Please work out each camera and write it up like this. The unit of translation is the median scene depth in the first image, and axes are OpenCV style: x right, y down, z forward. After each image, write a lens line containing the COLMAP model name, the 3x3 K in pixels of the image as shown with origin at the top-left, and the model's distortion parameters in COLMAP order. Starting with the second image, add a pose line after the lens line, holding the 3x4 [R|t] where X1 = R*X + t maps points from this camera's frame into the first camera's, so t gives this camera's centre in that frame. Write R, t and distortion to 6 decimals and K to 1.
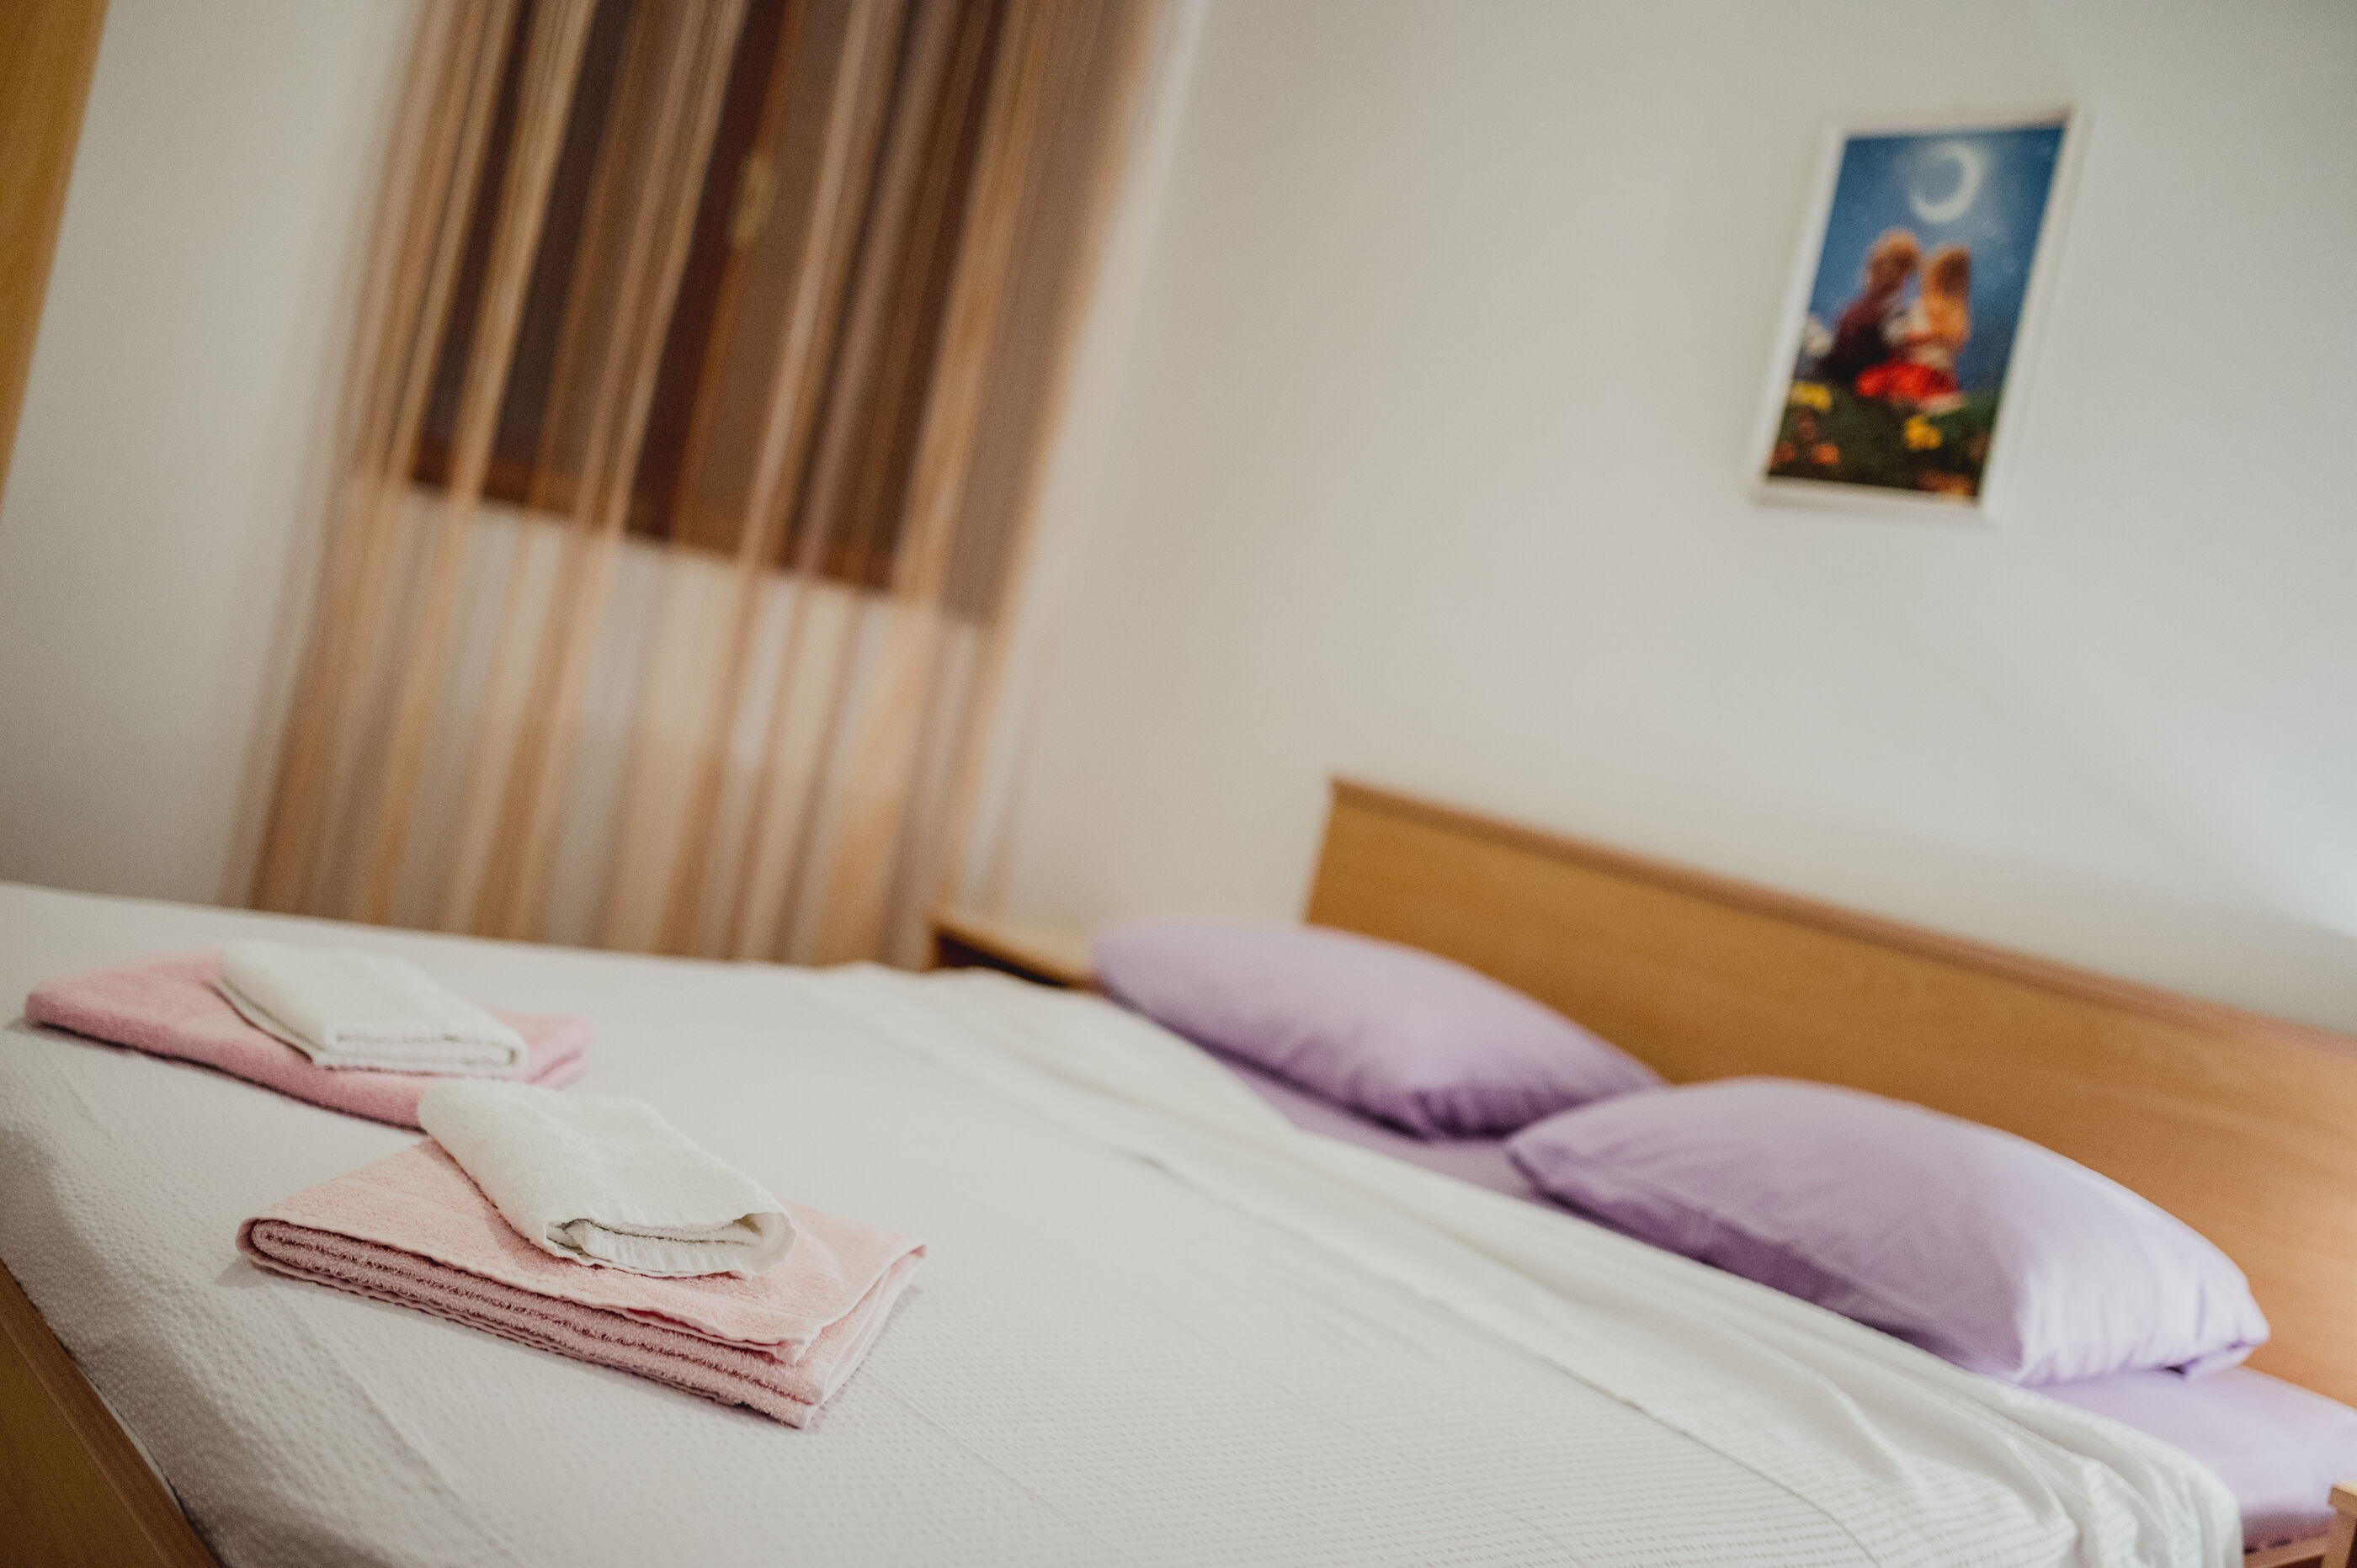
lens RADIAL K [[2320.7, 0, 1178.5], [0, 2320.7, 784.0], [0, 0, 1]] dist [-0.021386, -0.018205]
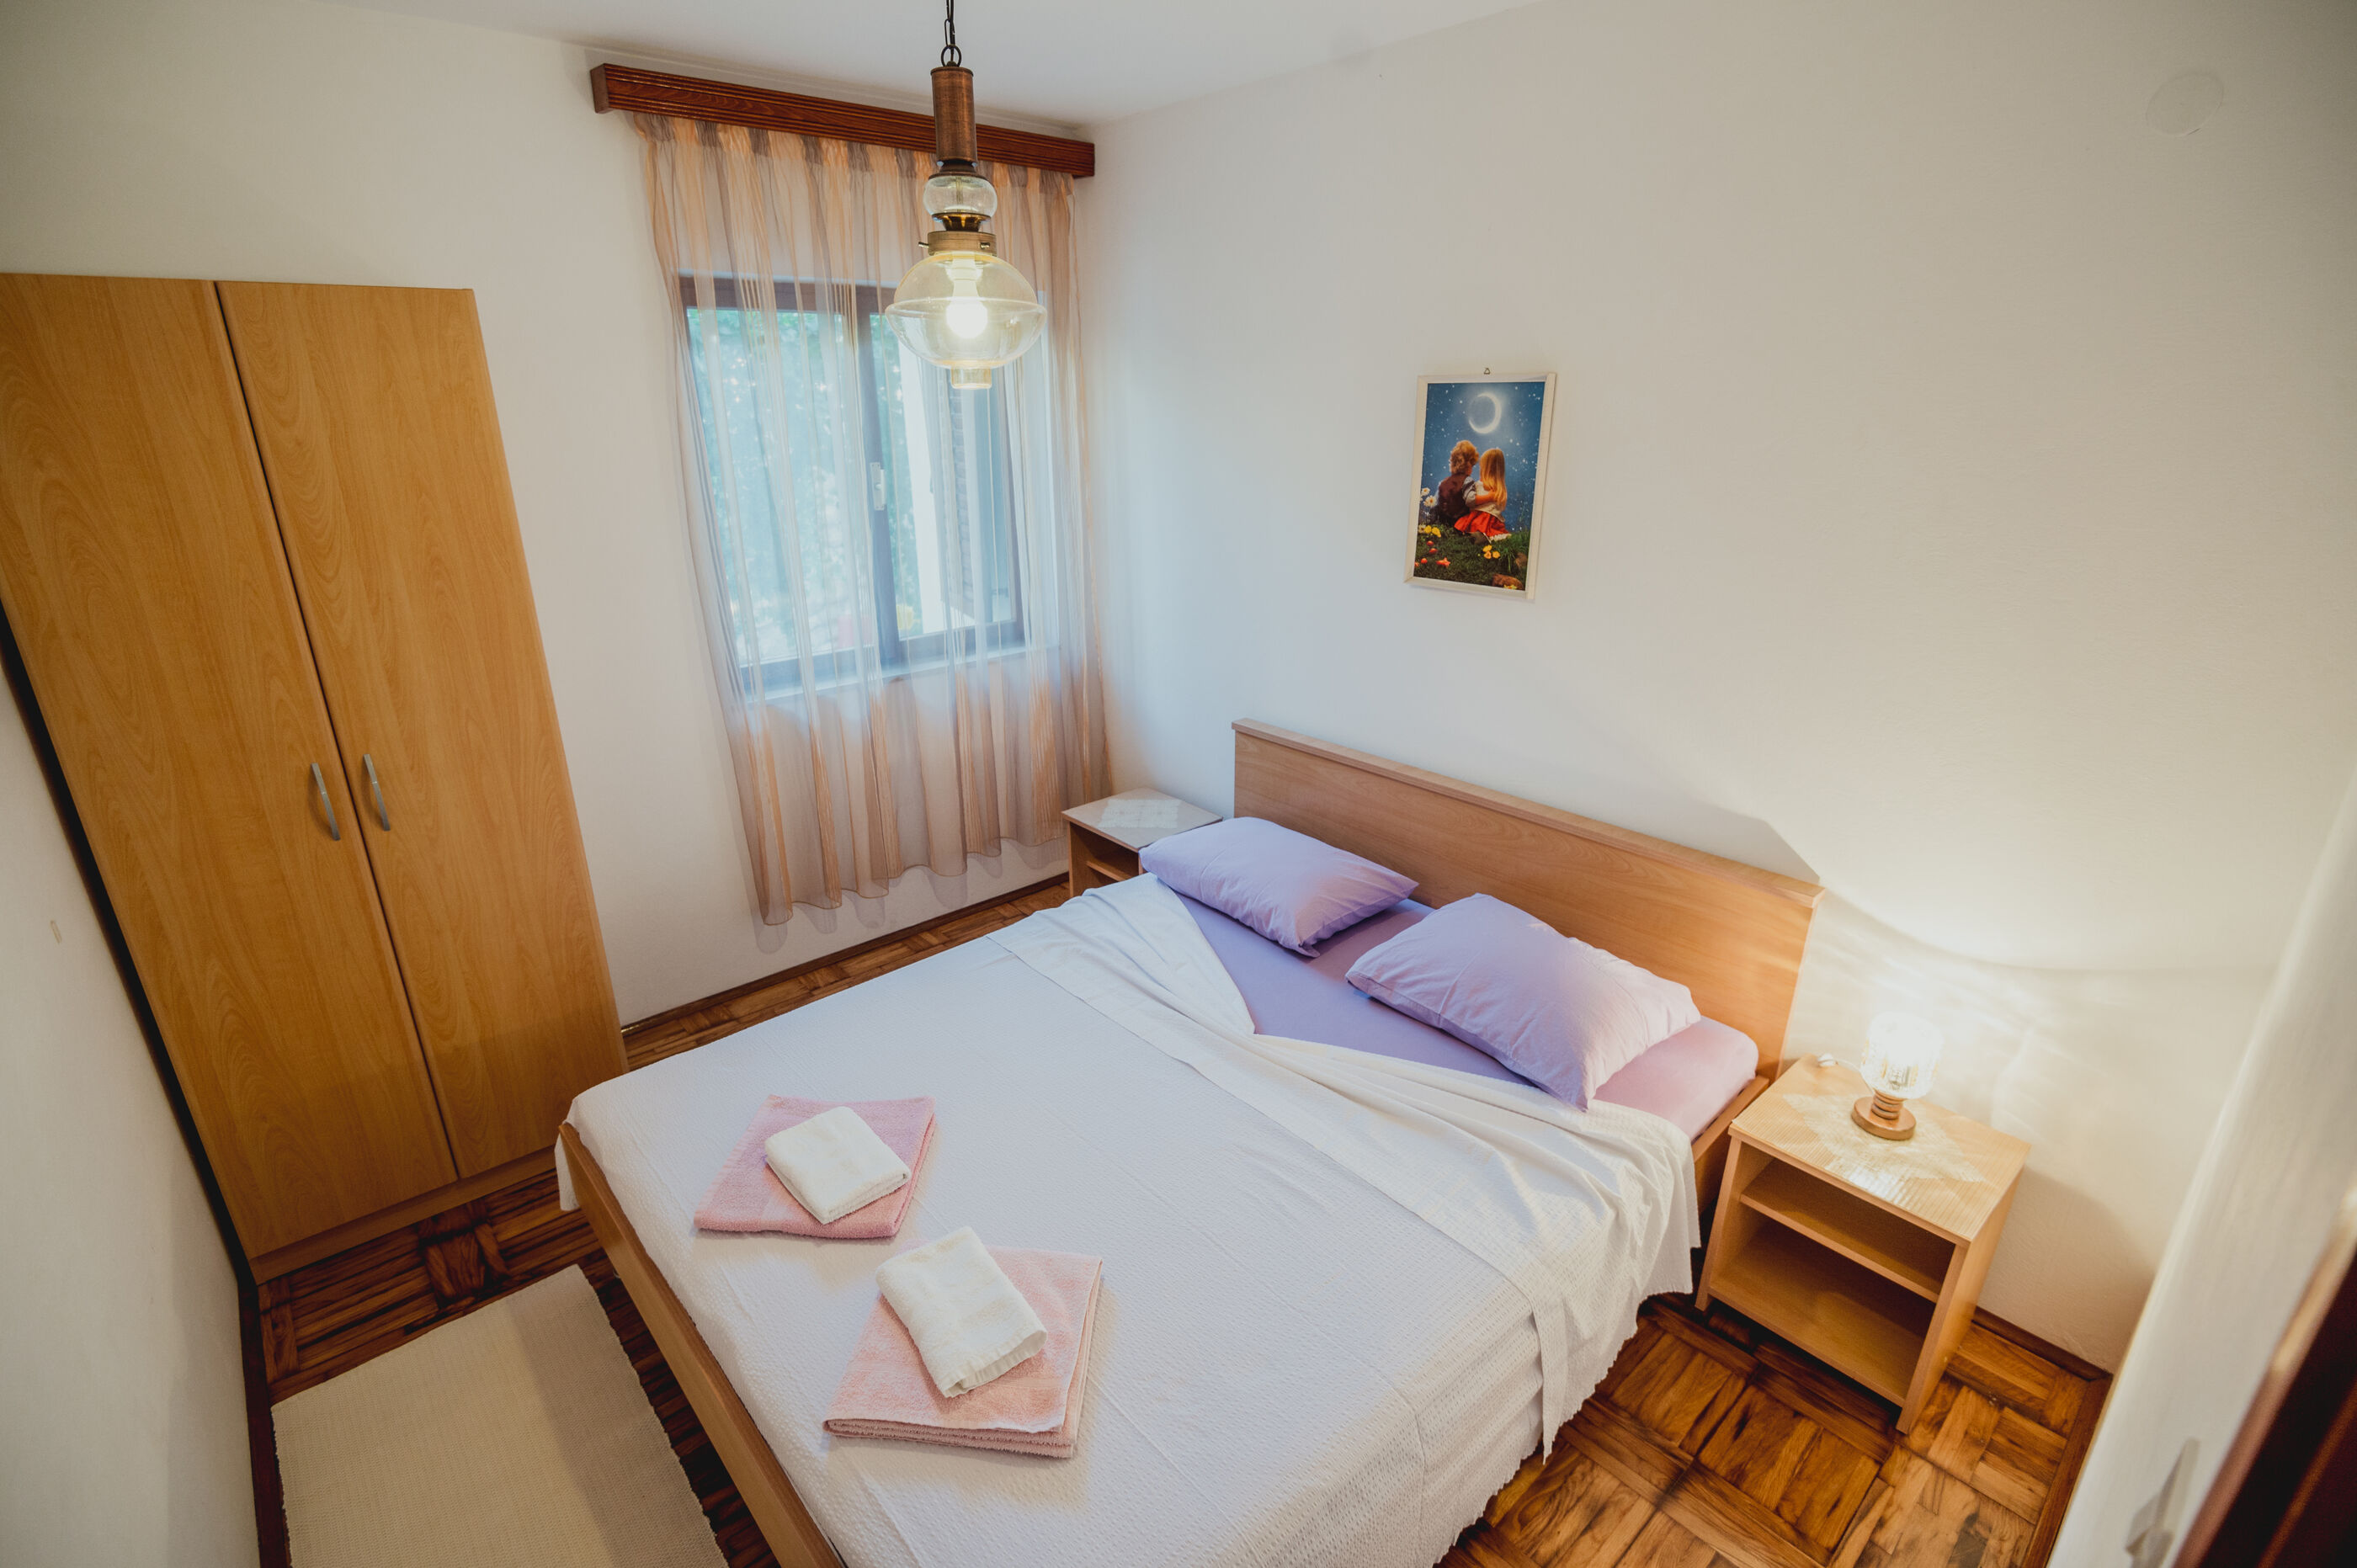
lens RADIAL K [[1082.0, 0, 1178.5], [0, 1082.0, 784.0], [0, 0, 1]] dist [0.000123, -0.014488]
pose [[0.969999, -0.230077, -0.078530, 0.096904], [0.242848, 0.902034, 0.356876, -0.360977], [-0.011272, -0.365240, 0.930845, 0.100607]]
